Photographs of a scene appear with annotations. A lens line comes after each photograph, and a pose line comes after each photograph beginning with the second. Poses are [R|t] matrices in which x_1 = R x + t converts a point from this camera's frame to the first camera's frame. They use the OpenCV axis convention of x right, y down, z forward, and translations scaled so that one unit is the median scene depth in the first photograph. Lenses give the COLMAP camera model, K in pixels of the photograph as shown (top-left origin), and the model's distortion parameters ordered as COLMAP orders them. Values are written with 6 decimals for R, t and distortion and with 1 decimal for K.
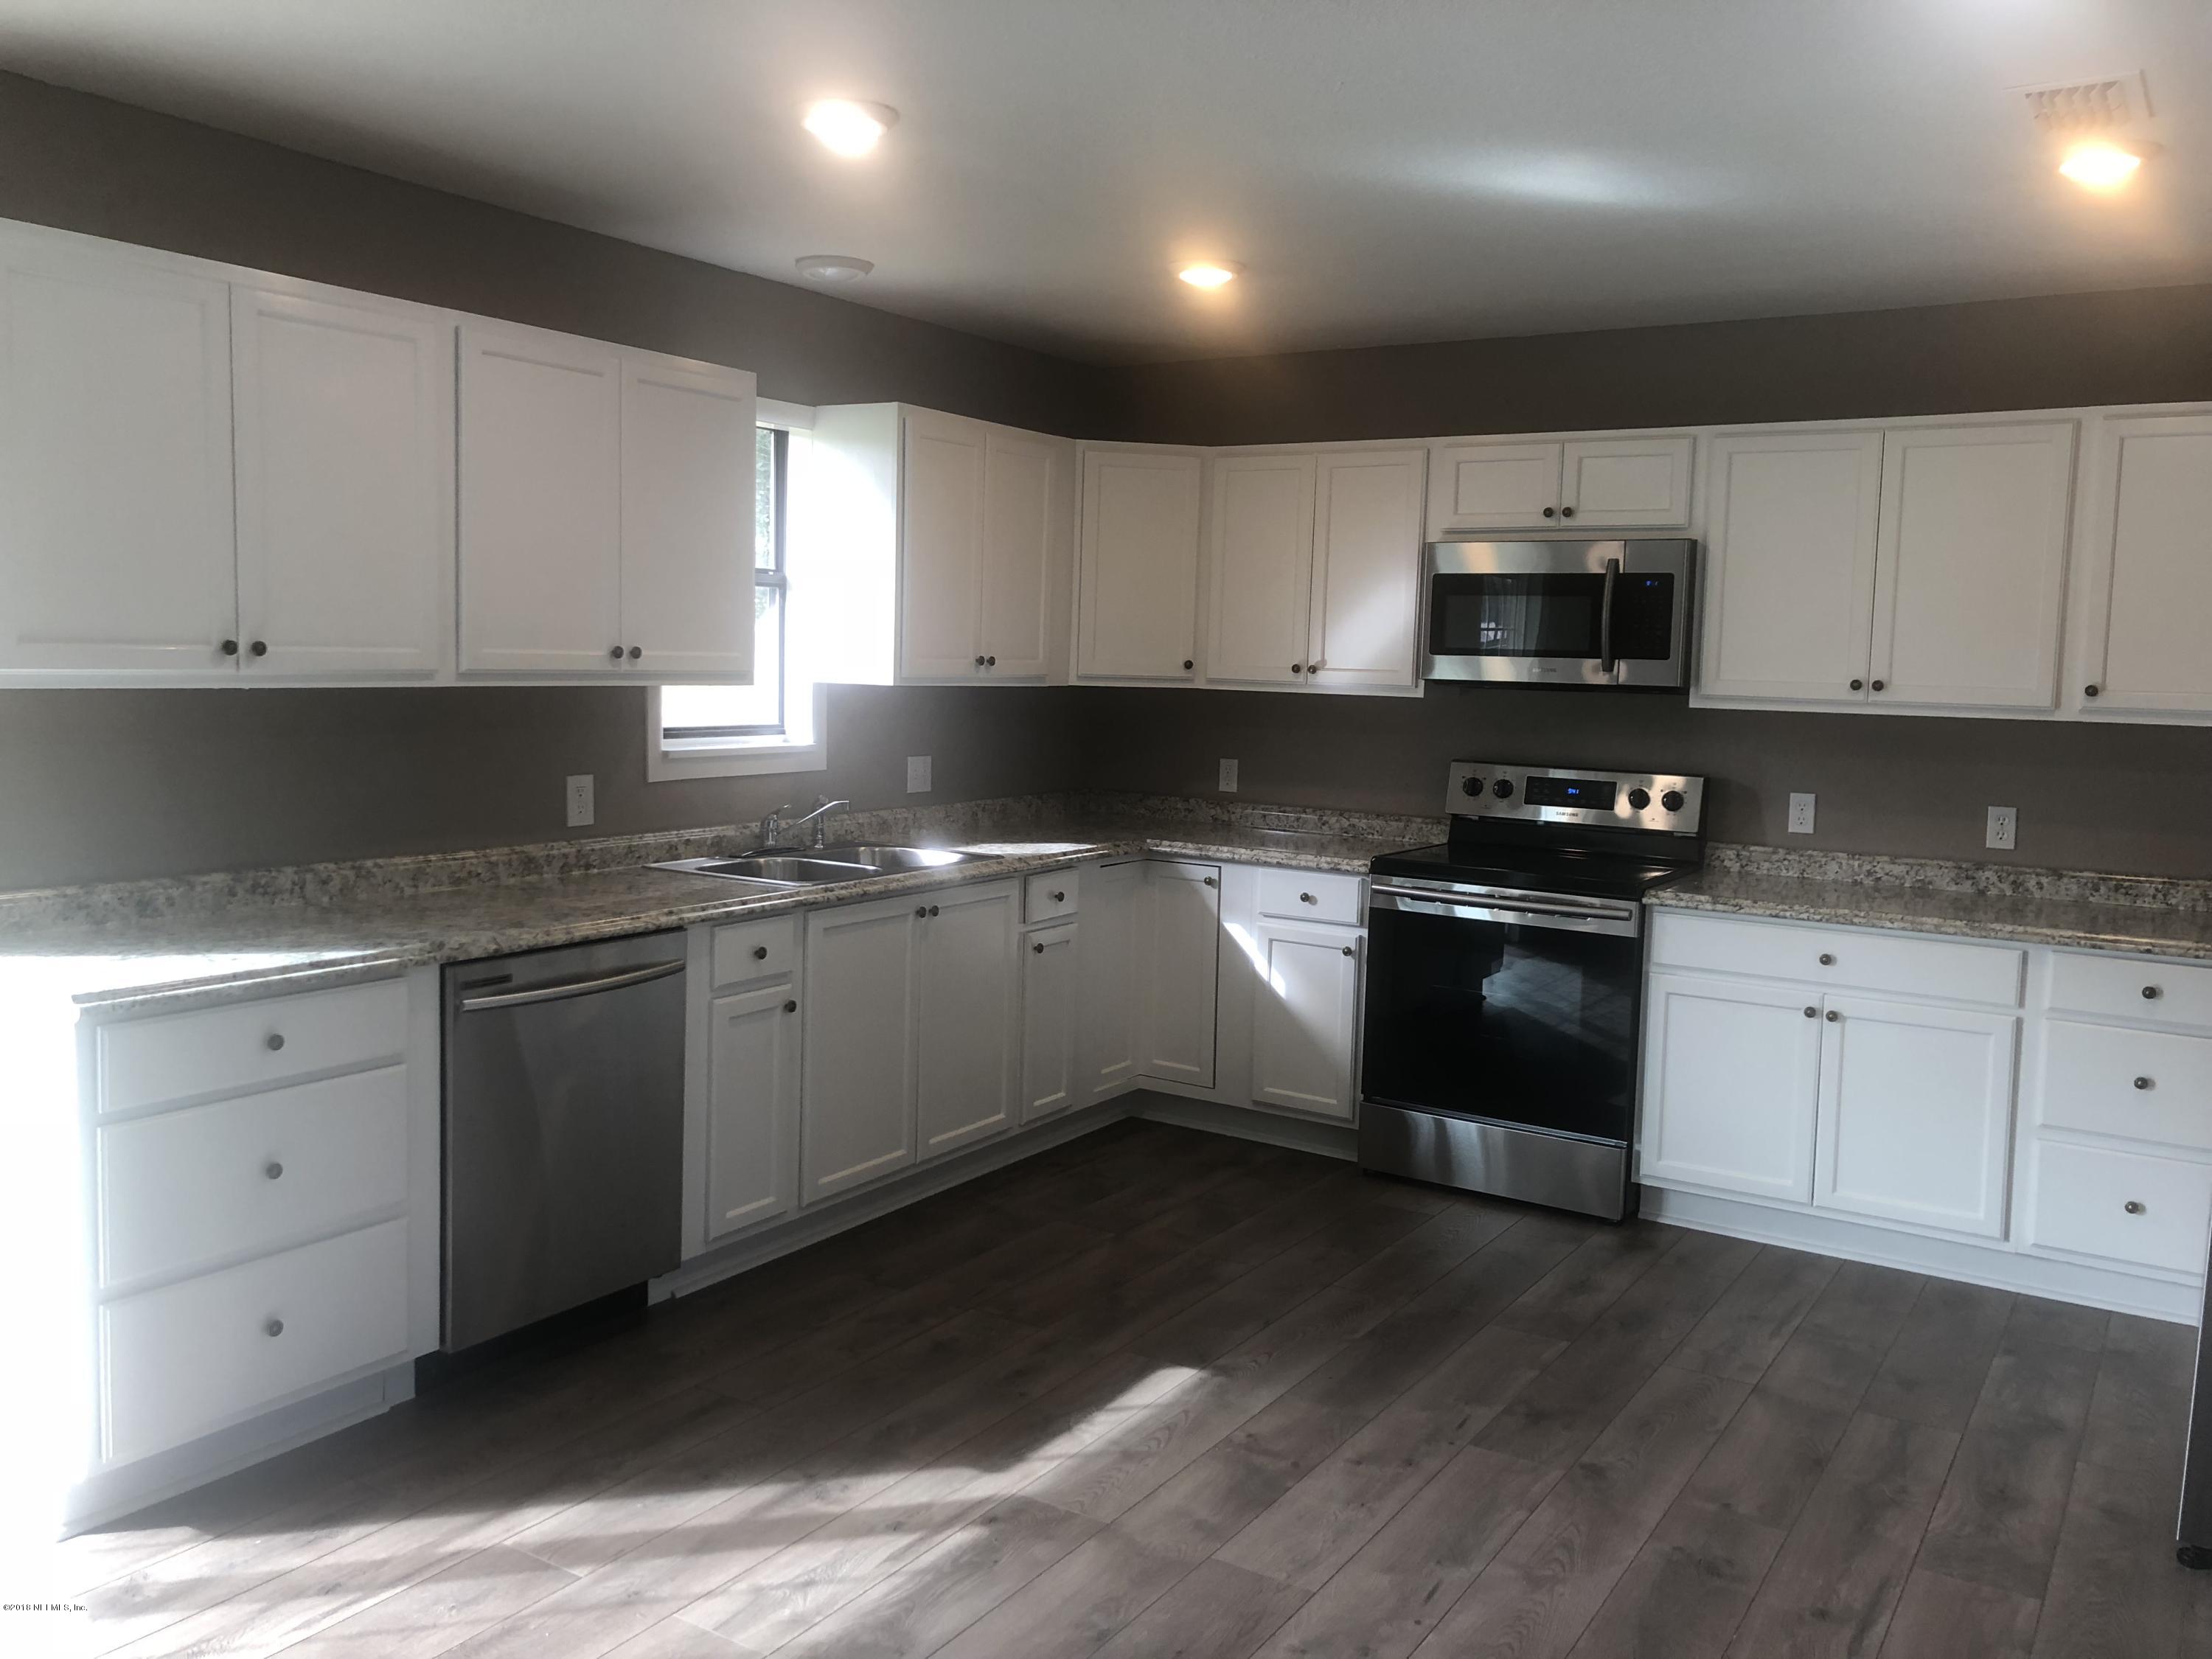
lens RADIAL K [[1809.4, 0, 1084.2], [0, 1809.4, 820.4], [0, 0, 1]] dist [0.042673, -0.036479]
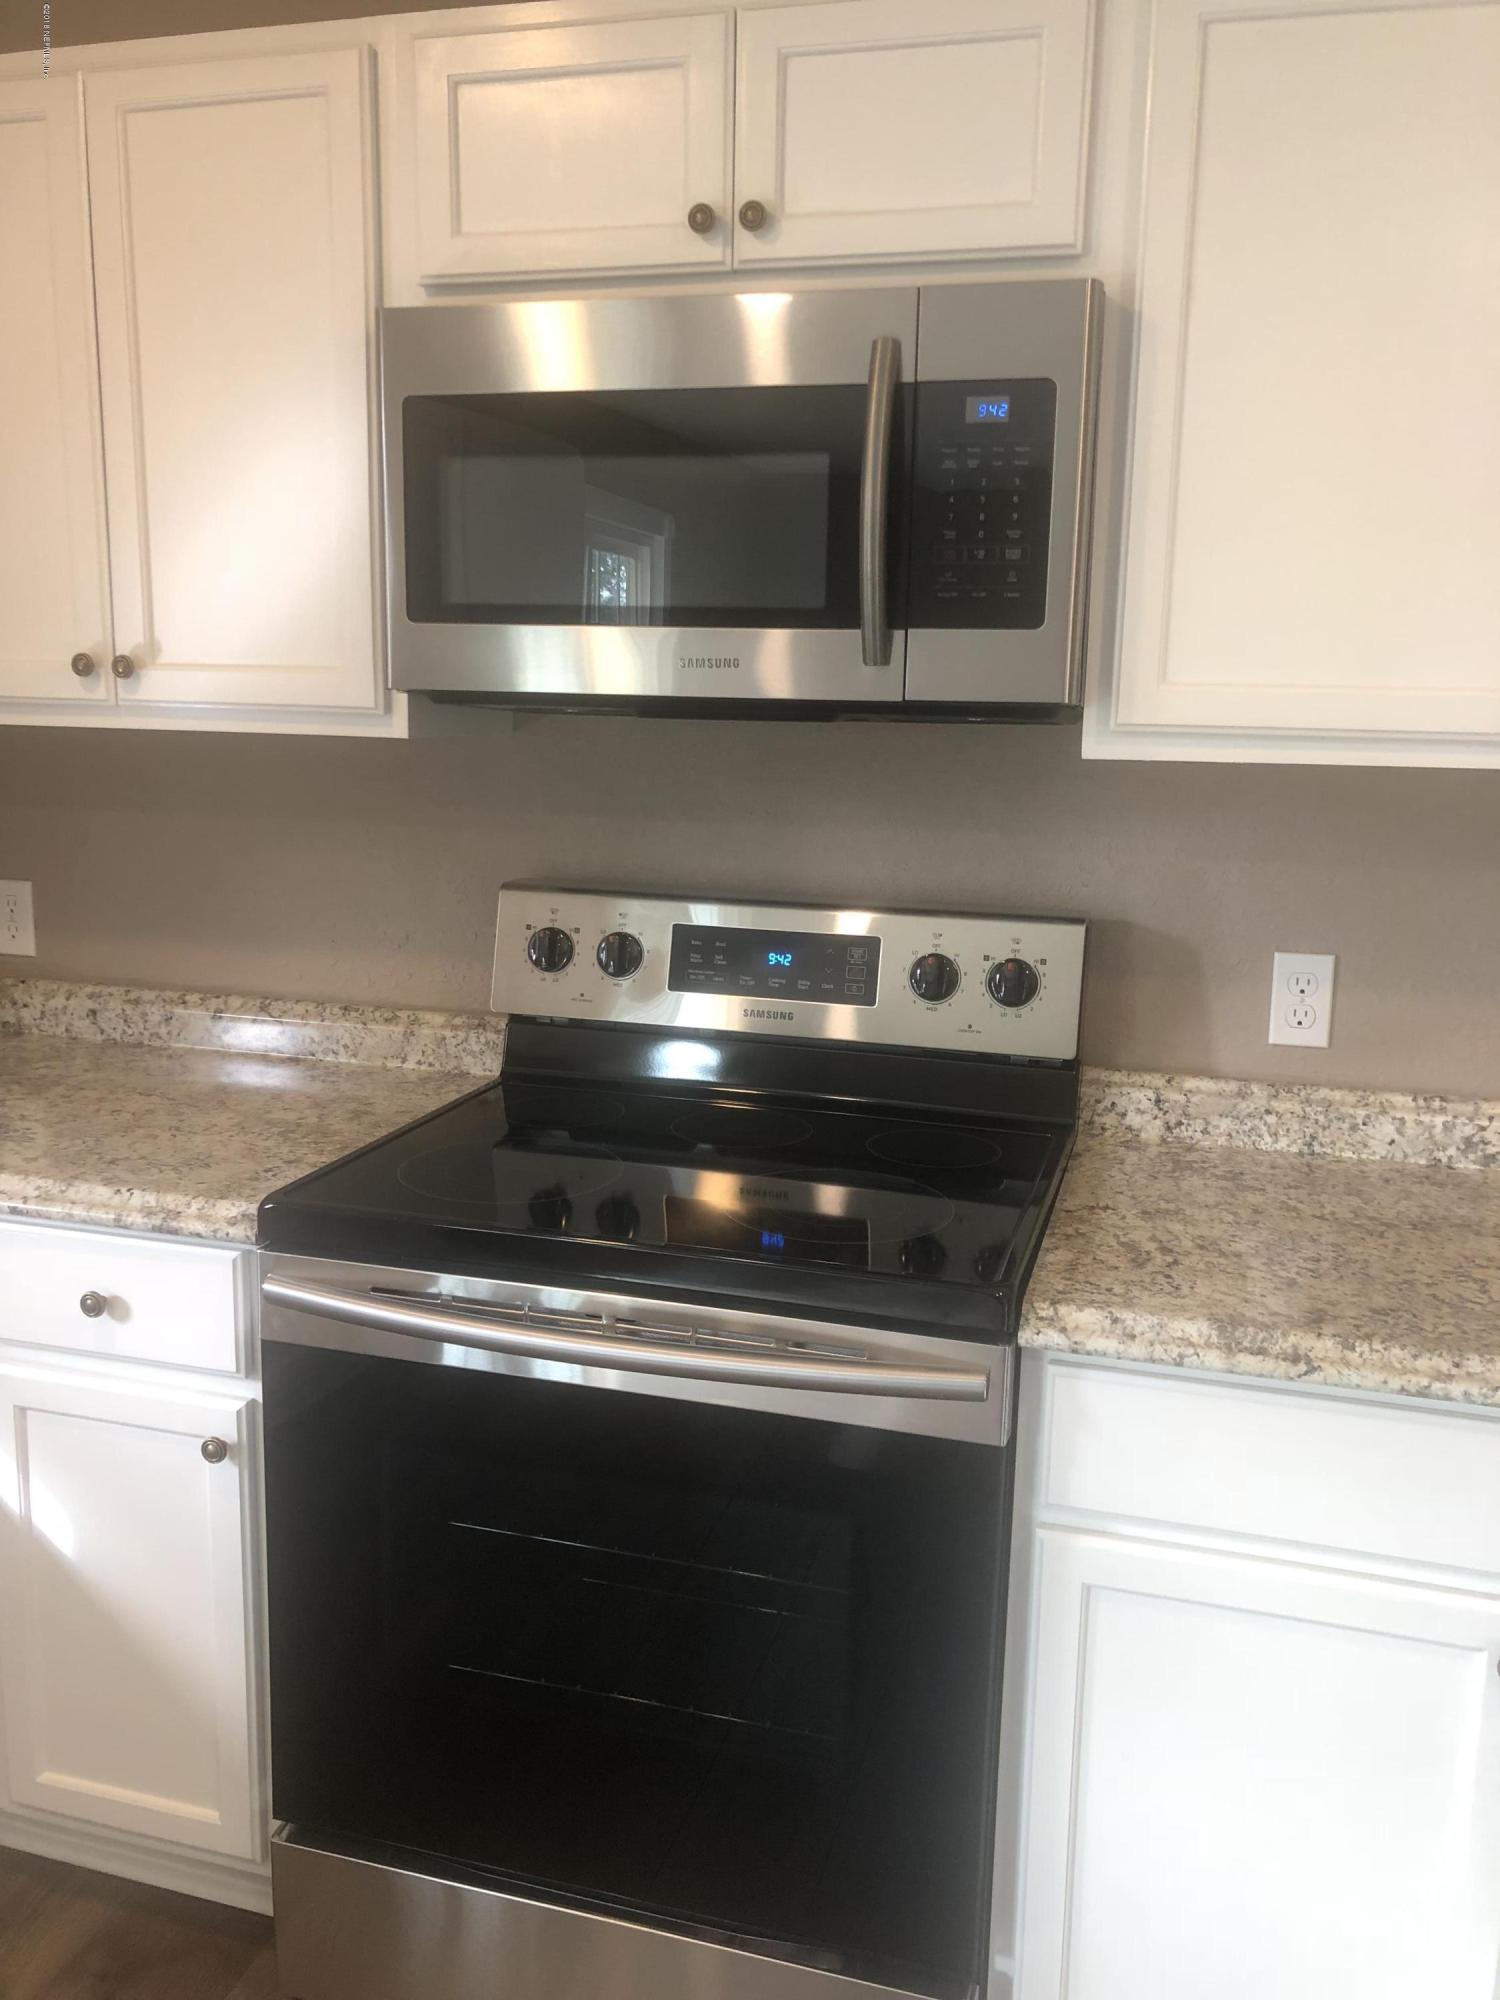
lens RADIAL K [[1636.0, 0, 758.7], [0, 1636.0, 988.1], [0, 0, 1]] dist [0.042673, -0.036479]
pose [[0.956234, -0.061005, 0.286172, 0.168621], [0.033779, 0.994501, 0.099133, -0.050875], [-0.290646, -0.085128, 0.953036, 0.693734]]
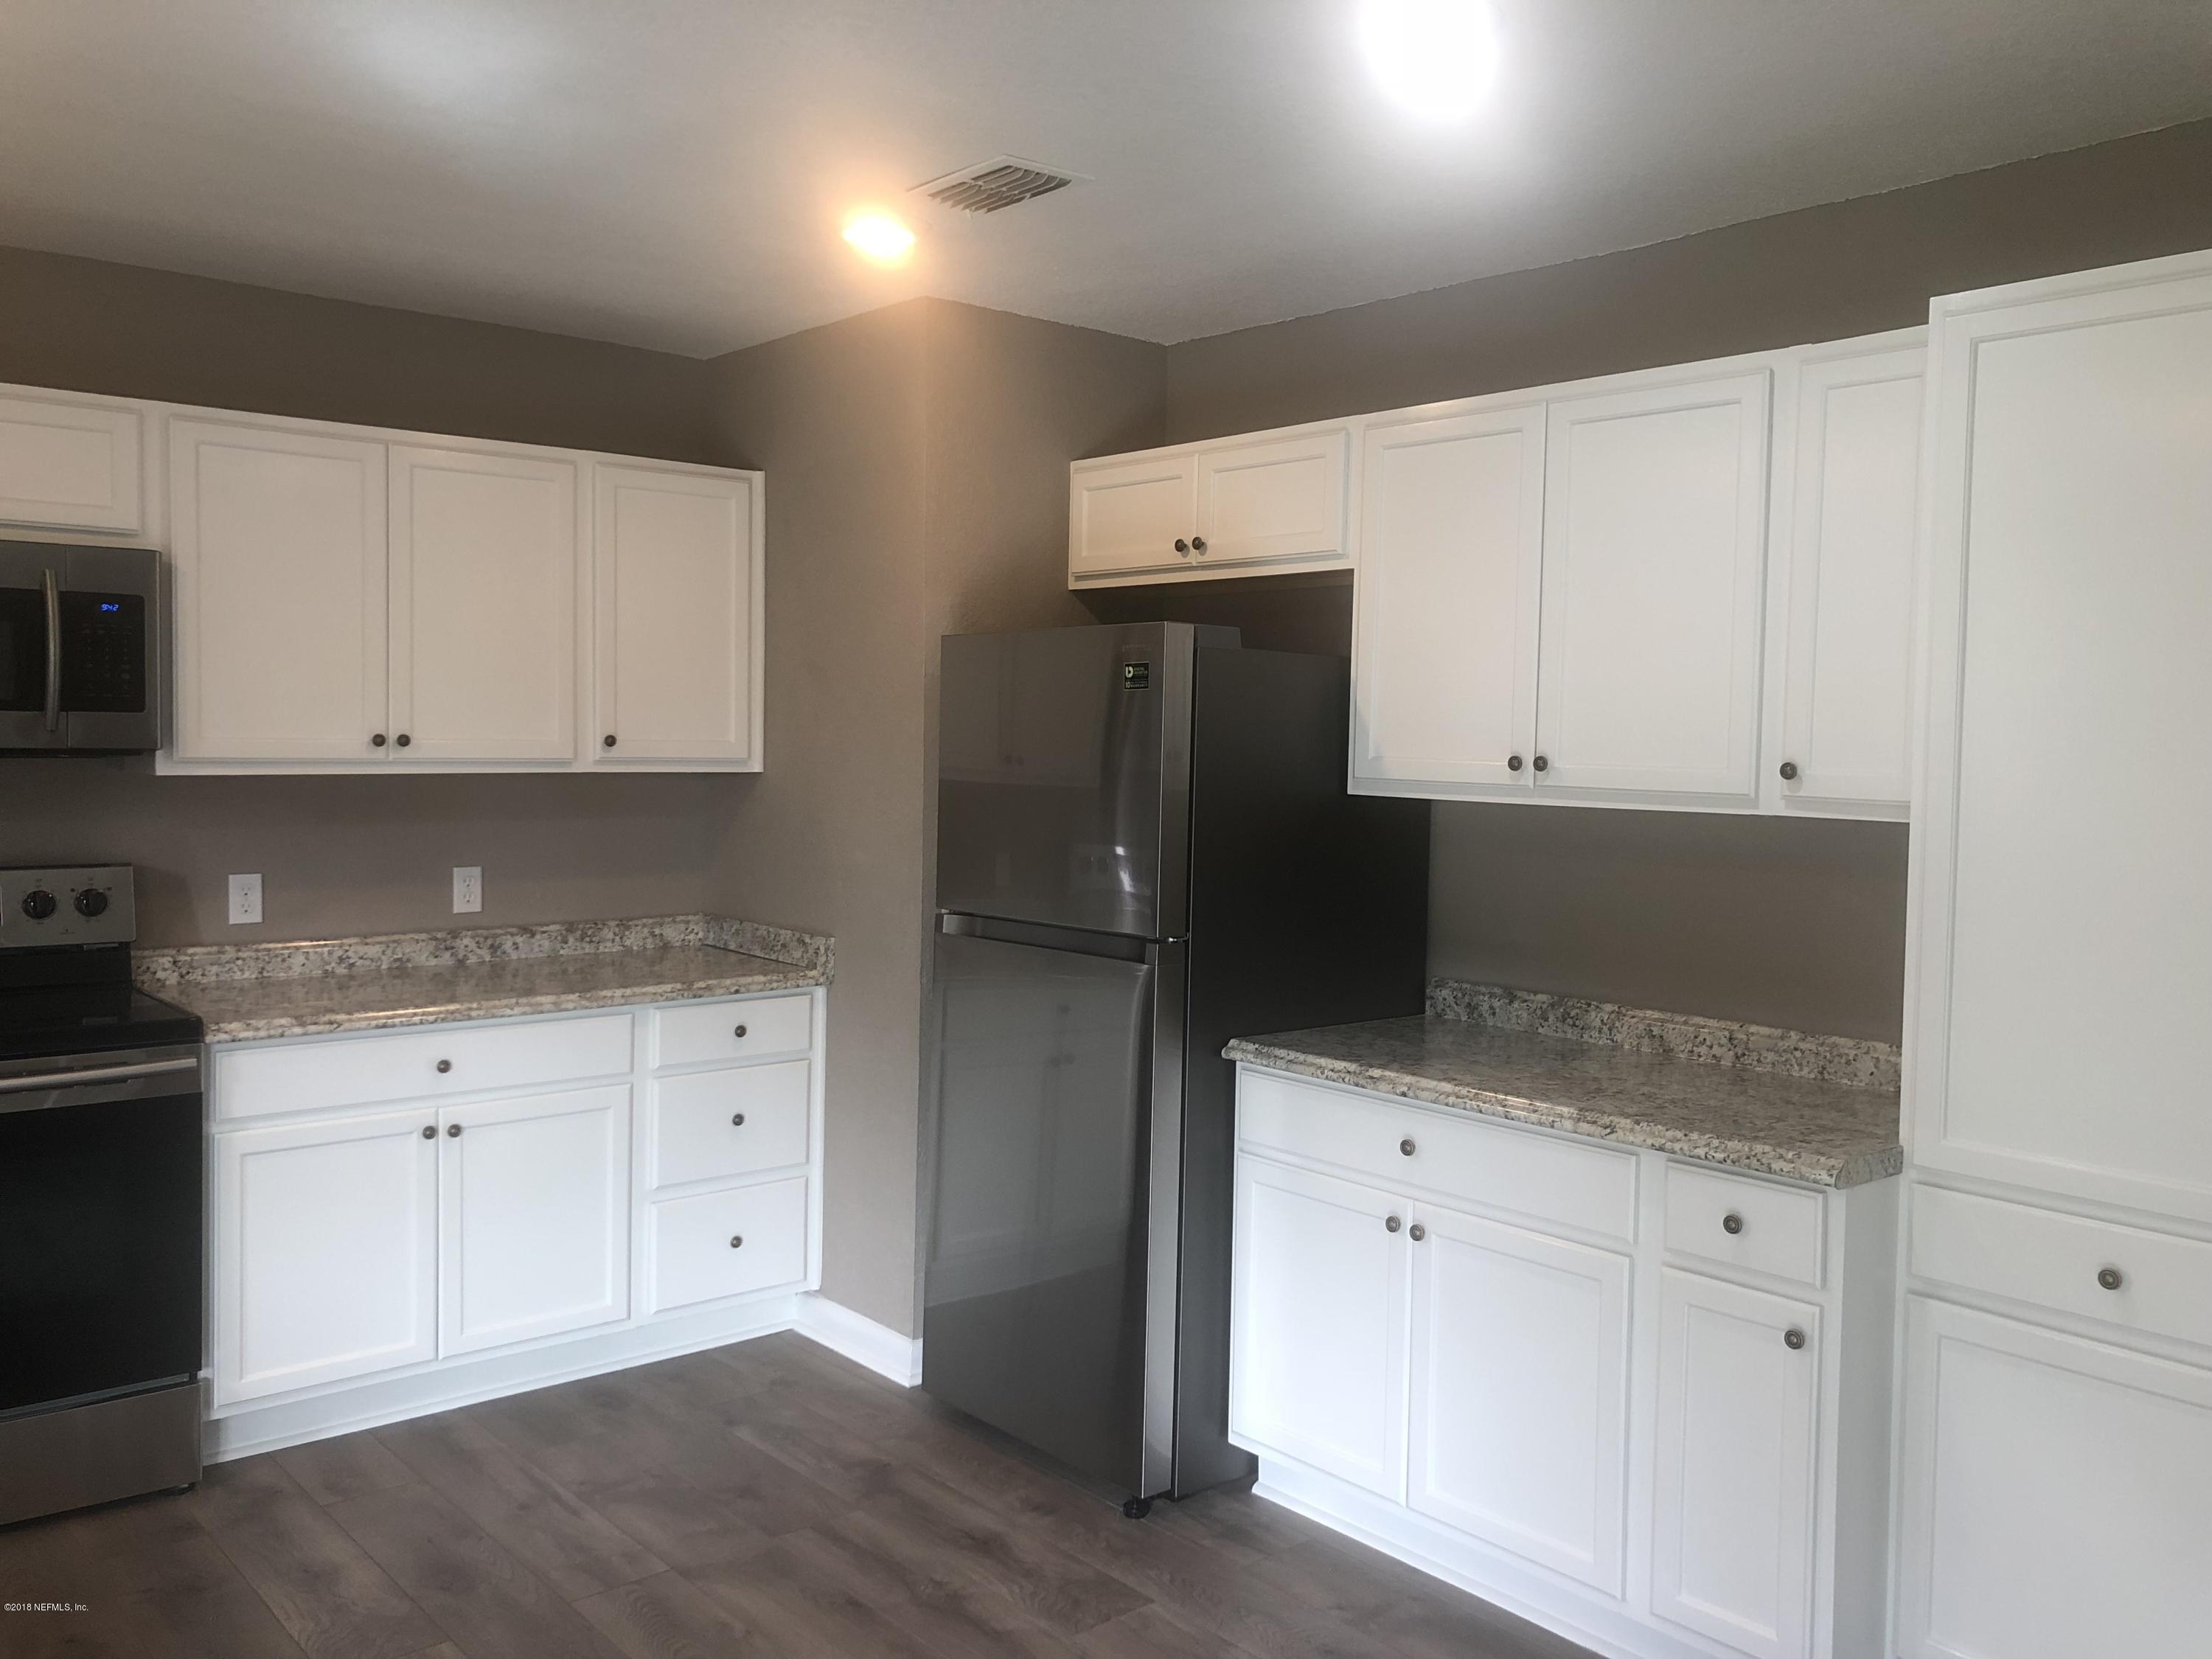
lens RADIAL K [[1809.4, 0, 1106.5], [0, 1809.4, 824.6], [0, 0, 1]] dist [0.042673, -0.036479]
pose [[0.289179, -0.071677, 0.954588, -0.274153], [0.084013, 0.995245, 0.049279, -0.046050], [-0.953581, 0.065947, 0.293825, 0.409617]]
